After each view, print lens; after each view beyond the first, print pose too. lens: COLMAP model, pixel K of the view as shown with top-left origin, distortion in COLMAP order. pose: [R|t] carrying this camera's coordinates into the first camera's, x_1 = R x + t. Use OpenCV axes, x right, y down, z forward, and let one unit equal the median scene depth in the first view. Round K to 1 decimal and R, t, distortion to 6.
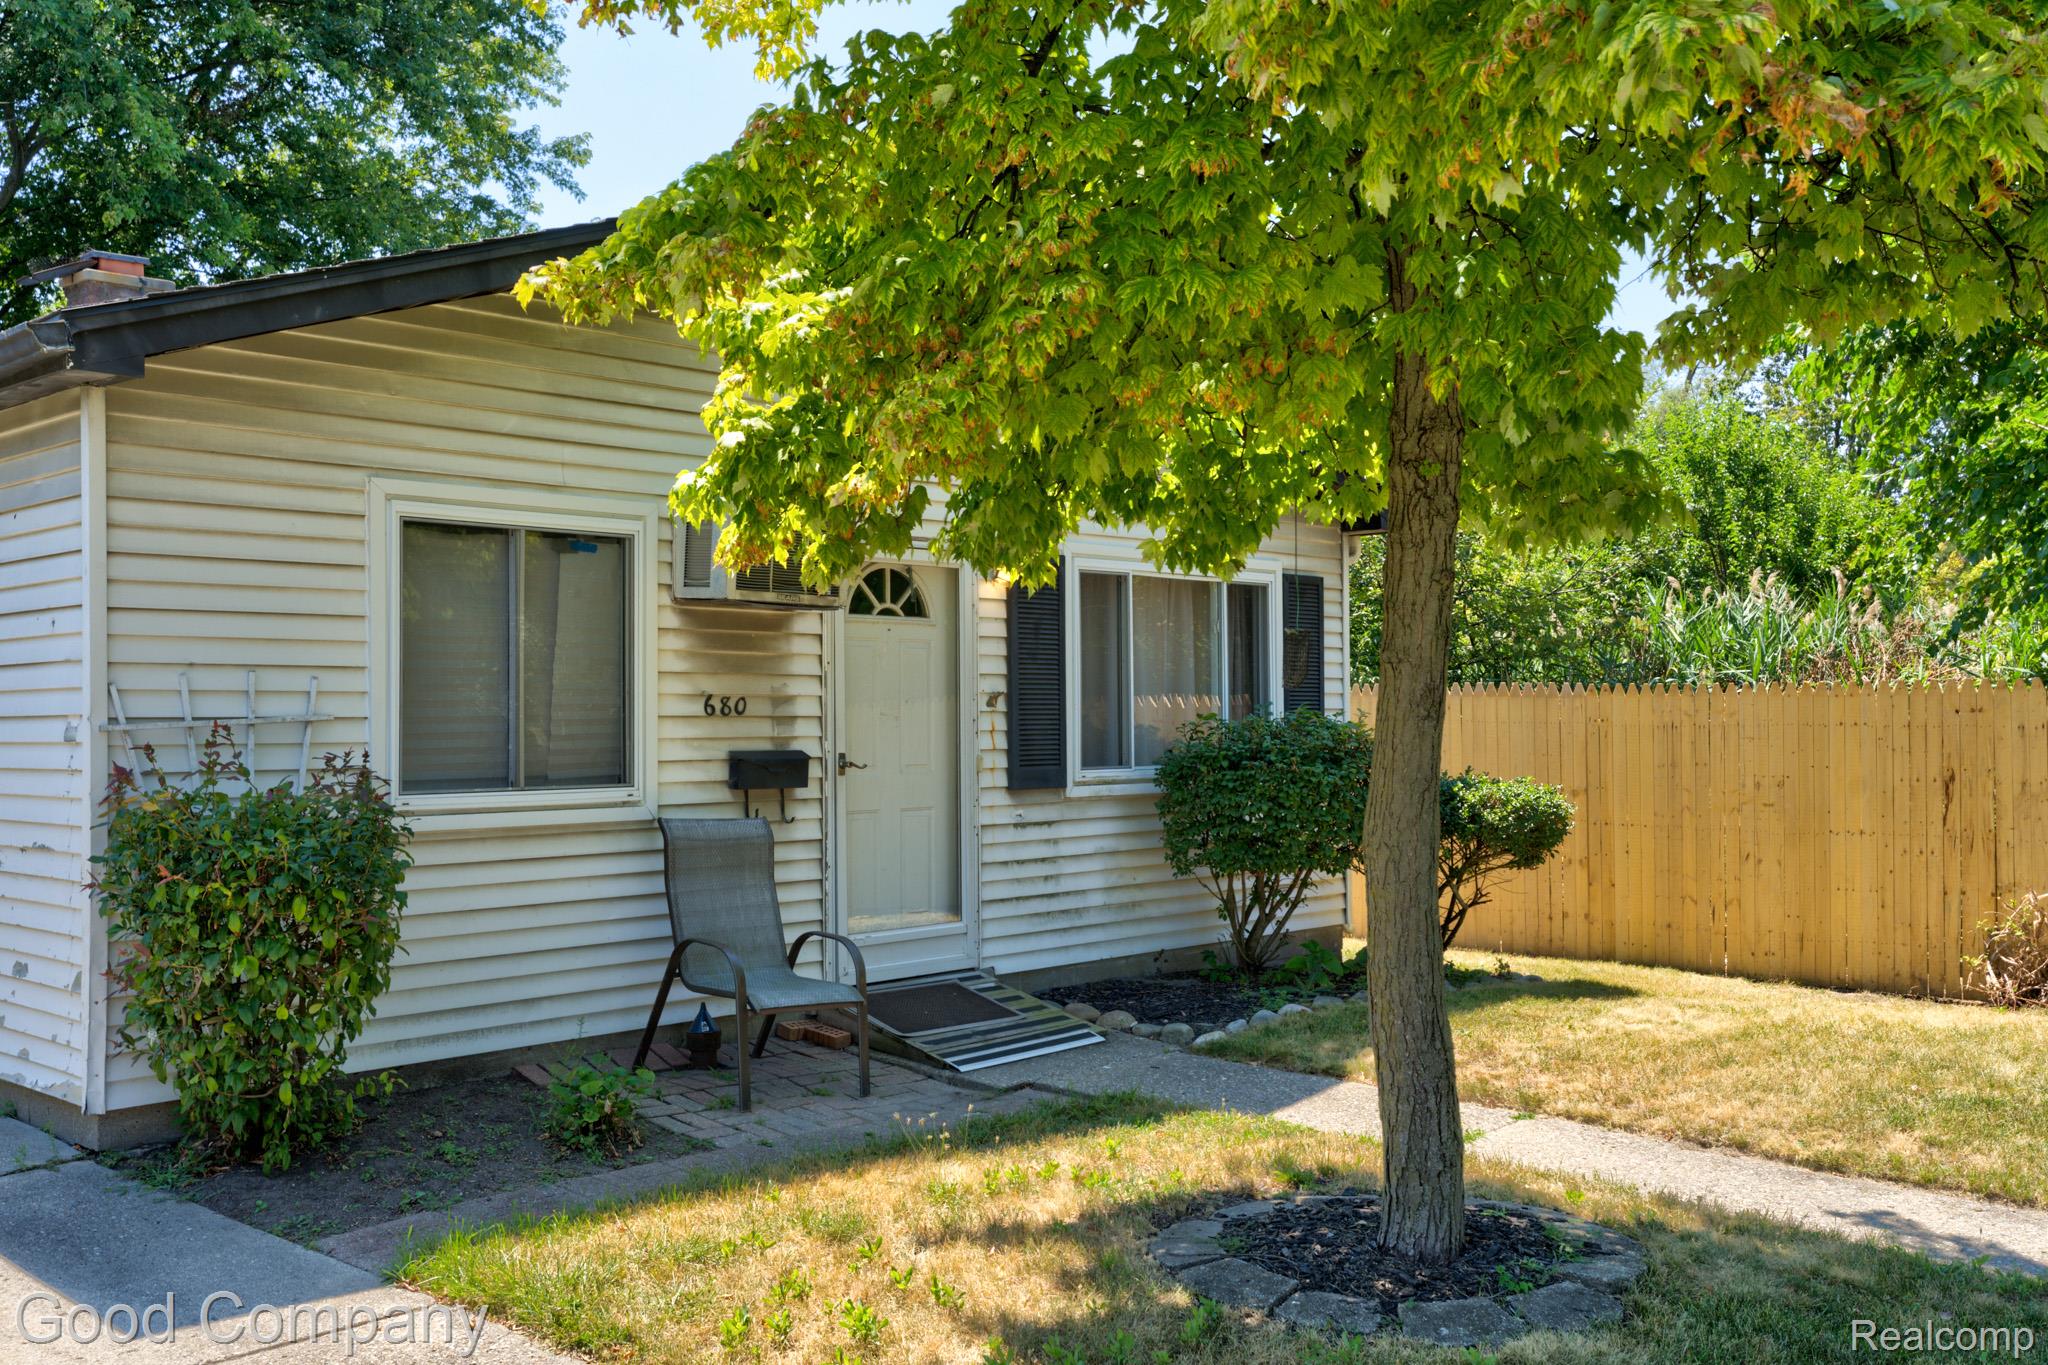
lens RADIAL K [[1909.7, 0, 1024.4], [0, 1909.7, 685.5], [0, 0, 1]] dist [-0.009047, 0.000000]
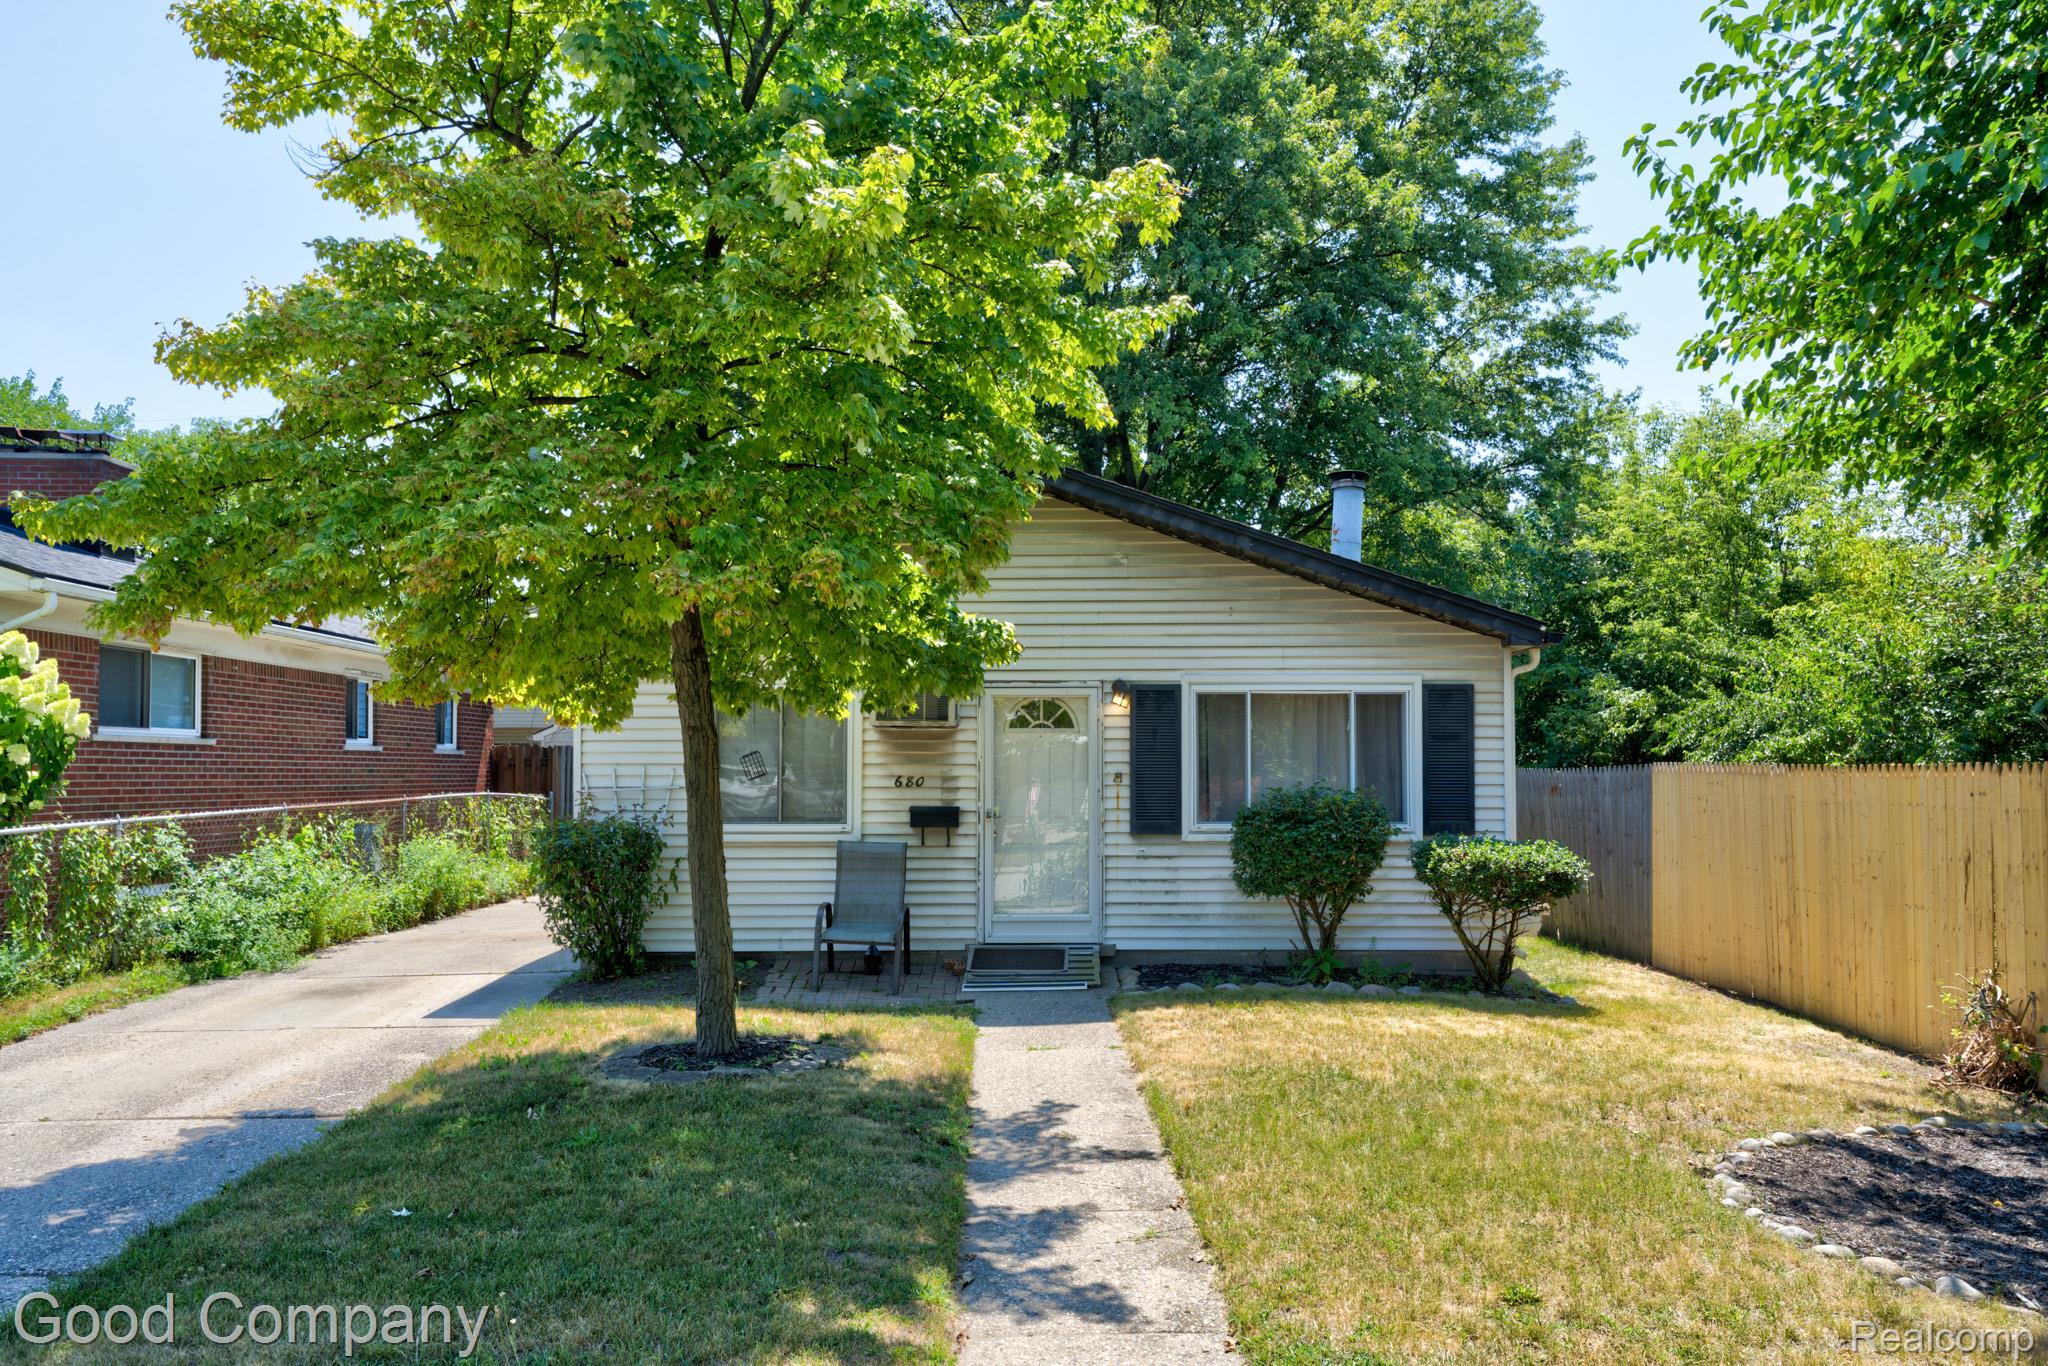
lens RADIAL K [[1527.6, 0, 1024.5], [0, 1527.6, 685.1], [0, 0, 1]] dist [0.012051, 0.000980]
pose [[0.698138, -0.034125, -0.715150, 0.853266], [0.007802, 0.999167, -0.040062, -0.019553], [0.715921, 0.022389, 0.697822, 0.044004]]
